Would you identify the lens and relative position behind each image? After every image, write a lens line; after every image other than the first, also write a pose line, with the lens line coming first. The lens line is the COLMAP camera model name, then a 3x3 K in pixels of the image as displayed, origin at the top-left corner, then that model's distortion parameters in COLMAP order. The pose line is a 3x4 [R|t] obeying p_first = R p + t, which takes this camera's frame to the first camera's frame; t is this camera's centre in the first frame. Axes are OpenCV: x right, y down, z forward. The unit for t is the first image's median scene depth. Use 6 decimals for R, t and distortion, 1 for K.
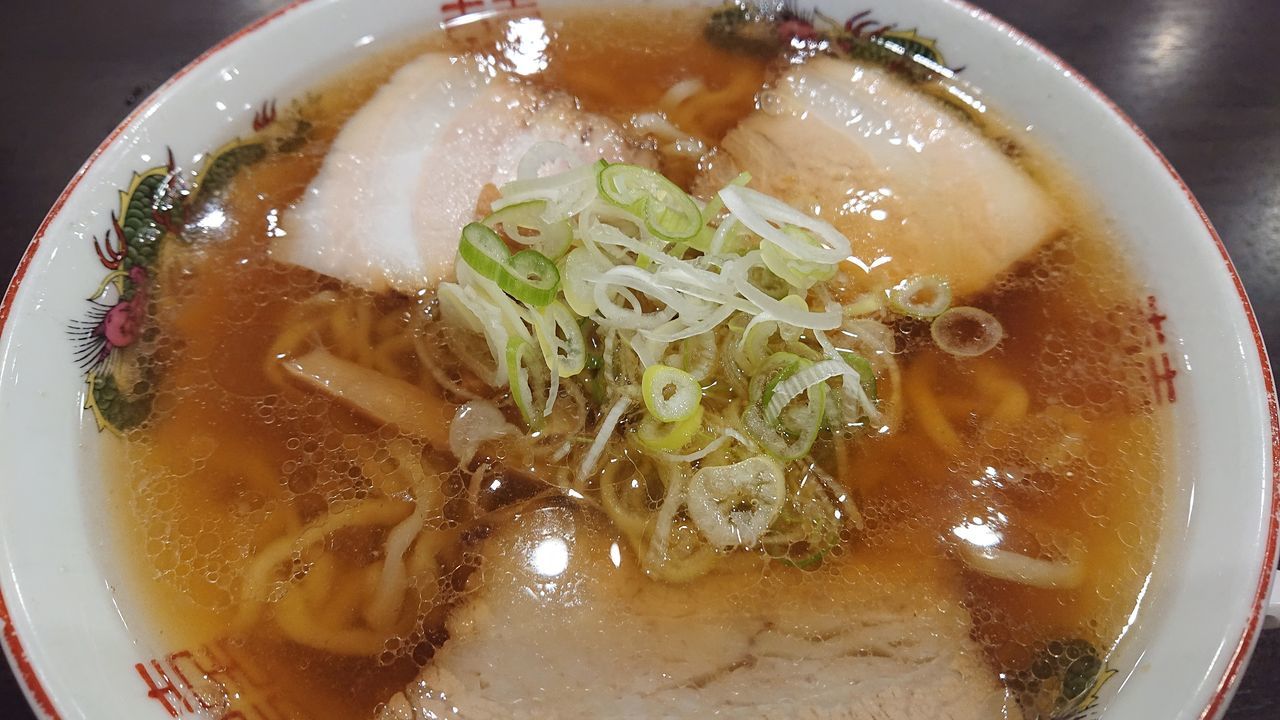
lens RADIAL K [[888.3, 0, 634.2], [0, 888.3, 350.3], [0, 0, 1]] dist [0.042567, -0.003522]
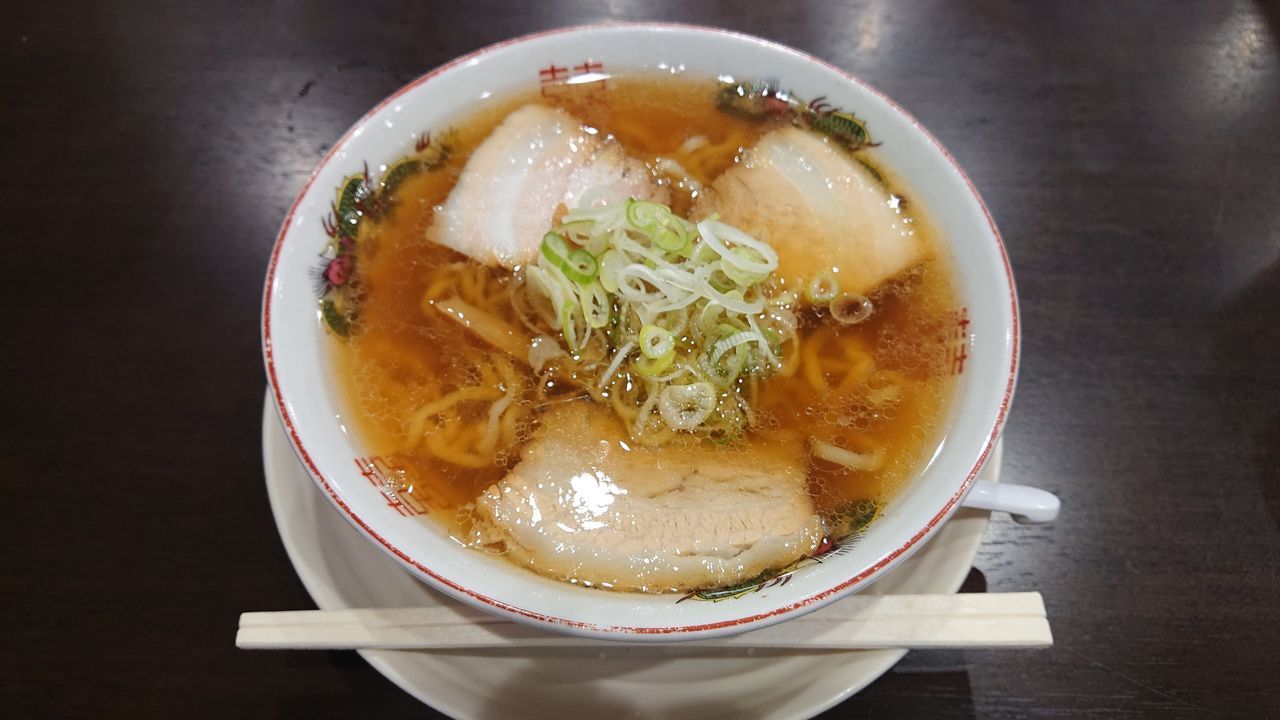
lens RADIAL K [[888.3, 0, 649.9], [0, 888.3, 372.4], [0, 0, 1]] dist [0.042567, -0.003522]
pose [[0.995133, 0.090278, -0.039511, 0.096263], [-0.086713, 0.992671, 0.084168, -0.034844], [0.046819, -0.080332, 0.995668, -0.683840]]
